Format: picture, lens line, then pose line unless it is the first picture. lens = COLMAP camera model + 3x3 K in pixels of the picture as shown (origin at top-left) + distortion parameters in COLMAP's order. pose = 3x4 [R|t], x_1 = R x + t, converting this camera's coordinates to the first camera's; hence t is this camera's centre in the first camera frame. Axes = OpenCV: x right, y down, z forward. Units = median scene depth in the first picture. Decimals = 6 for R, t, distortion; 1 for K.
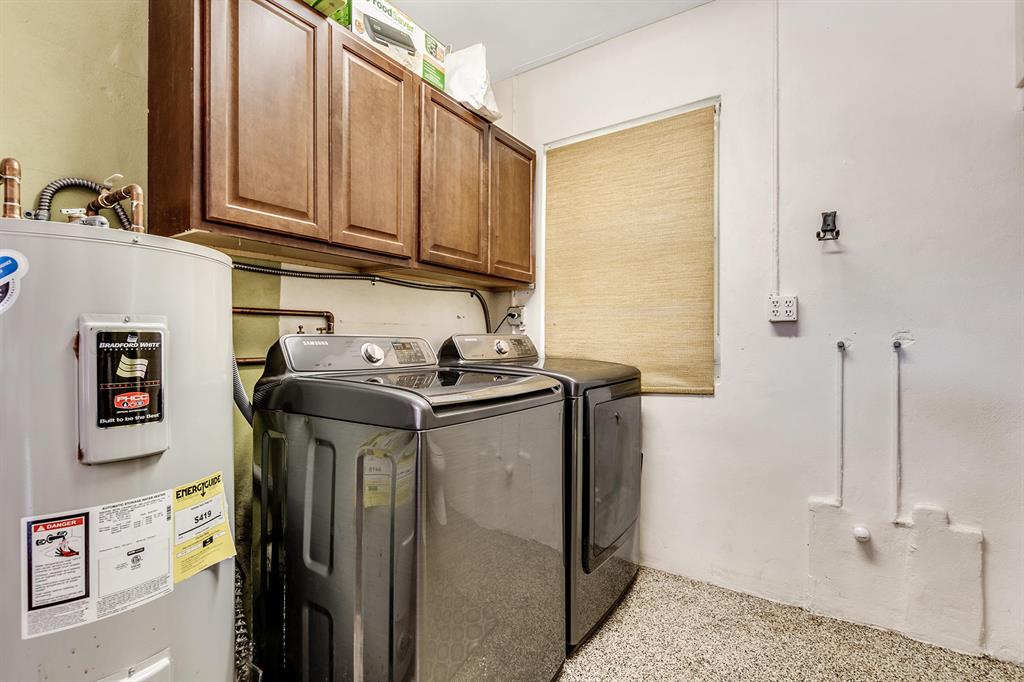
lens RADIAL K [[470.6, 0, 511.7], [0, 470.6, 340.8], [0, 0, 1]] dist [-0.005082, -0.001792]
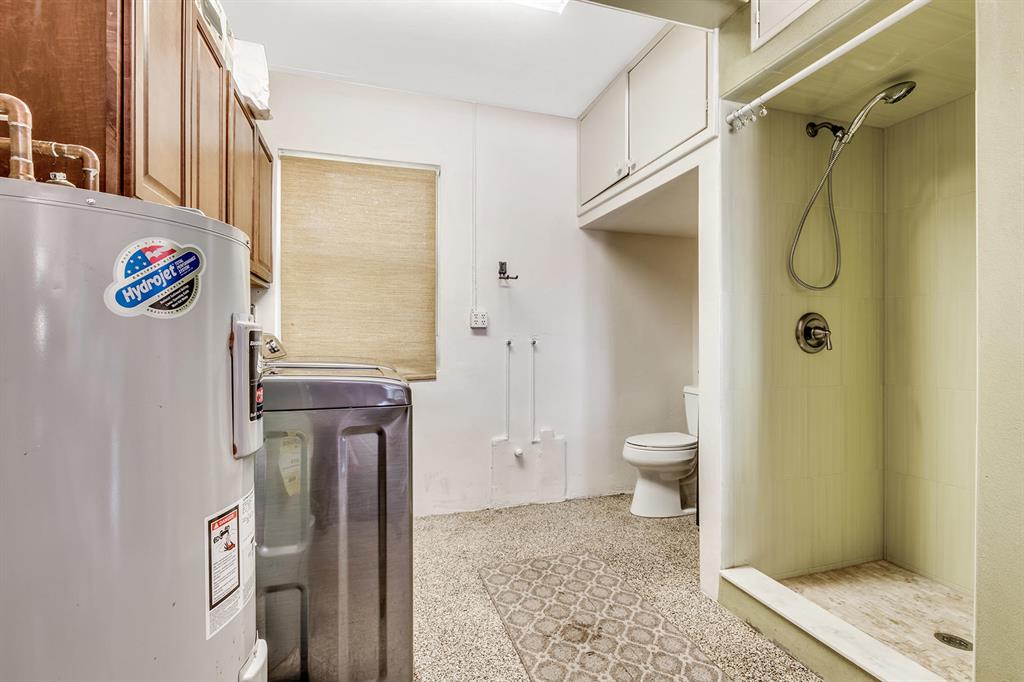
lens RADIAL K [[470.6, 0, 511.1], [0, 470.6, 342.3], [0, 0, 1]] dist [-0.005082, -0.001792]
pose [[0.623777, -0.002213, 0.781599, -0.570775], [-0.000825, 0.999994, 0.003490, 0.001423], [-0.781602, -0.002822, 0.623771, -0.050767]]
